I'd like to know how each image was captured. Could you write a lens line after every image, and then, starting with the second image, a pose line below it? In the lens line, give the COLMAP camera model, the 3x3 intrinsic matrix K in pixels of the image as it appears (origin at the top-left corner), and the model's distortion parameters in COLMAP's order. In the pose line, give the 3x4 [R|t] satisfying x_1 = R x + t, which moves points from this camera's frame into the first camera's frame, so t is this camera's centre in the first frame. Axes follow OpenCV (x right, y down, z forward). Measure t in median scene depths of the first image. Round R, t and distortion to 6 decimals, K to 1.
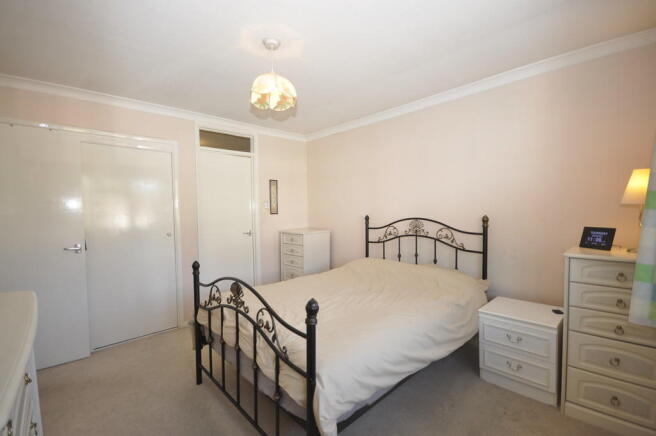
lens RADIAL K [[294.7, 0, 327.8], [0, 294.7, 216.8], [0, 0, 1]] dist [0.012647, 0.000351]
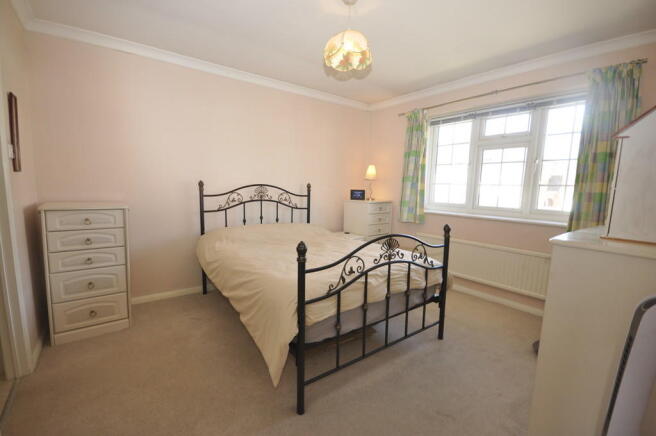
lens RADIAL K [[294.7, 0, 329.5], [0, 294.7, 219.9], [0, 0, 1]] dist [0.012647, 0.000351]
pose [[0.098324, -0.102668, 0.989844, -0.823915], [-0.004243, 0.994612, 0.103584, 0.020904], [-0.995145, -0.014384, 0.097358, 0.643529]]
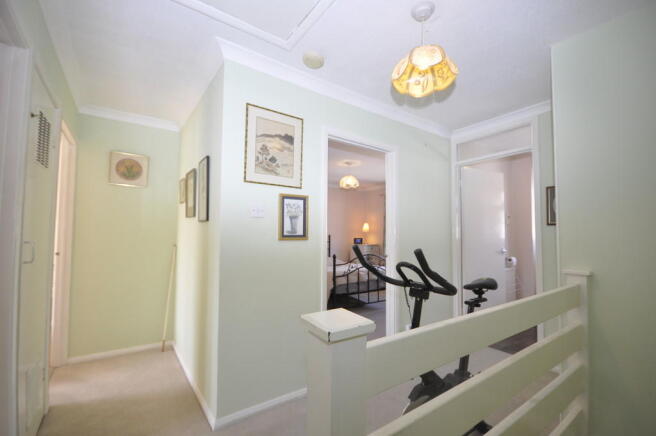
lens RADIAL K [[294.7, 0, 329.3], [0, 294.7, 222.5], [0, 0, 1]] dist [0.012647, 0.000351]
pose [[0.126414, 0.063125, 0.989967, -1.743133], [0.014406, 0.997751, -0.065461, 0.048713], [-0.991873, 0.022536, 0.125220, 0.580728]]
